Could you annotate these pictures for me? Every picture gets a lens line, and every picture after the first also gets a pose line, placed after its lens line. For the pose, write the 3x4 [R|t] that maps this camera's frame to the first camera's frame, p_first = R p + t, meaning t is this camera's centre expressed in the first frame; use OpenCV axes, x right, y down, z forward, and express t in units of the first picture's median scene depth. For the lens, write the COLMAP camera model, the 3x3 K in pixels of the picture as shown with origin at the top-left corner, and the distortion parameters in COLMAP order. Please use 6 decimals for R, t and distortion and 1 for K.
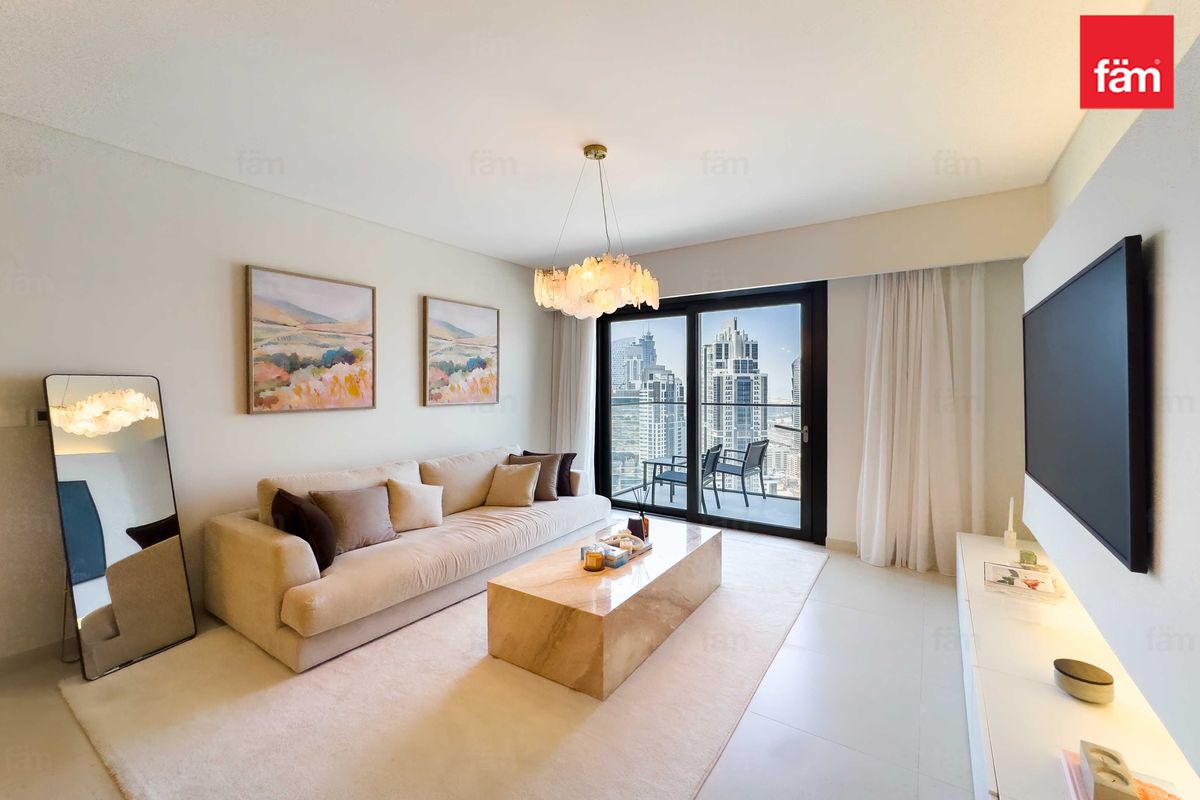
lens RADIAL K [[491.4, 0, 600.1], [0, 491.4, 390.7], [0, 0, 1]] dist [0.000739, 0.000031]
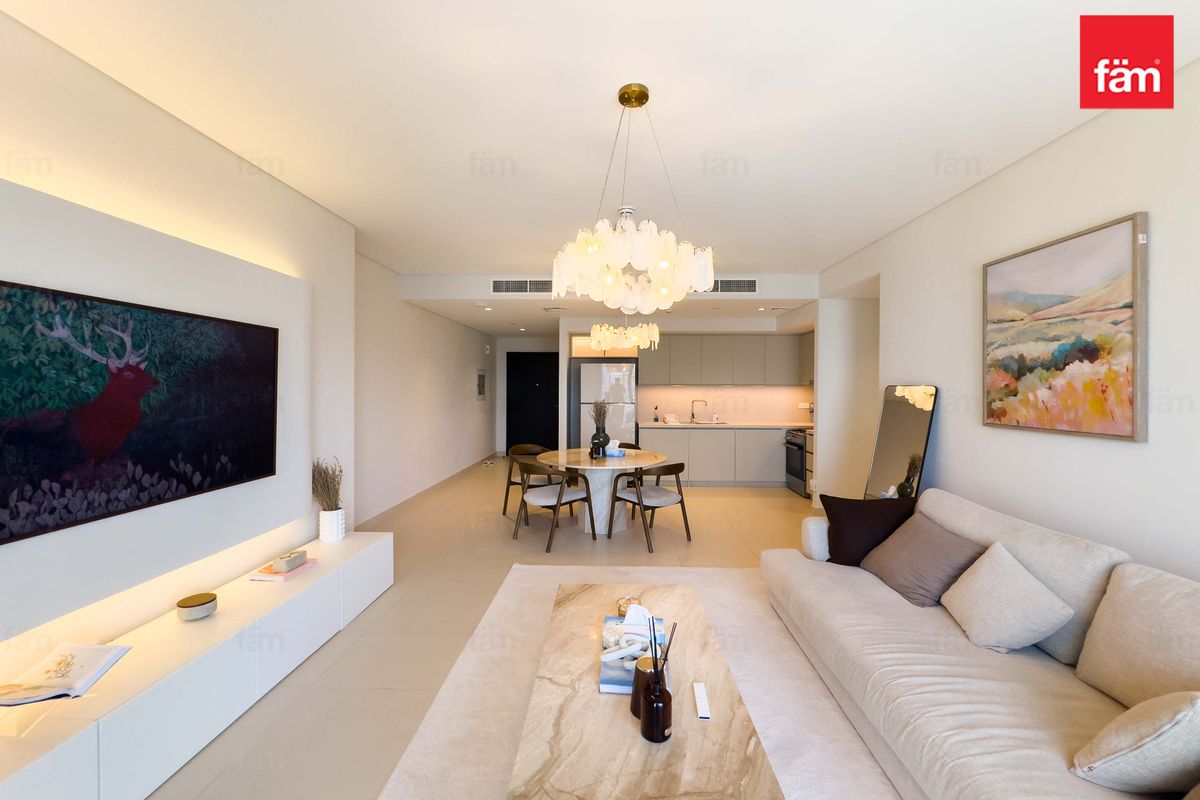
lens RADIAL K [[491.2, 0, 608.0], [0, 491.2, 391.7], [0, 0, 1]] dist [-0.000646, 0.000037]
pose [[-0.843641, 0.003414, -0.536897, 0.321788], [-0.008641, 0.999764, 0.019936, -0.024202], [0.536838, 0.021458, -0.843412, 1.192578]]
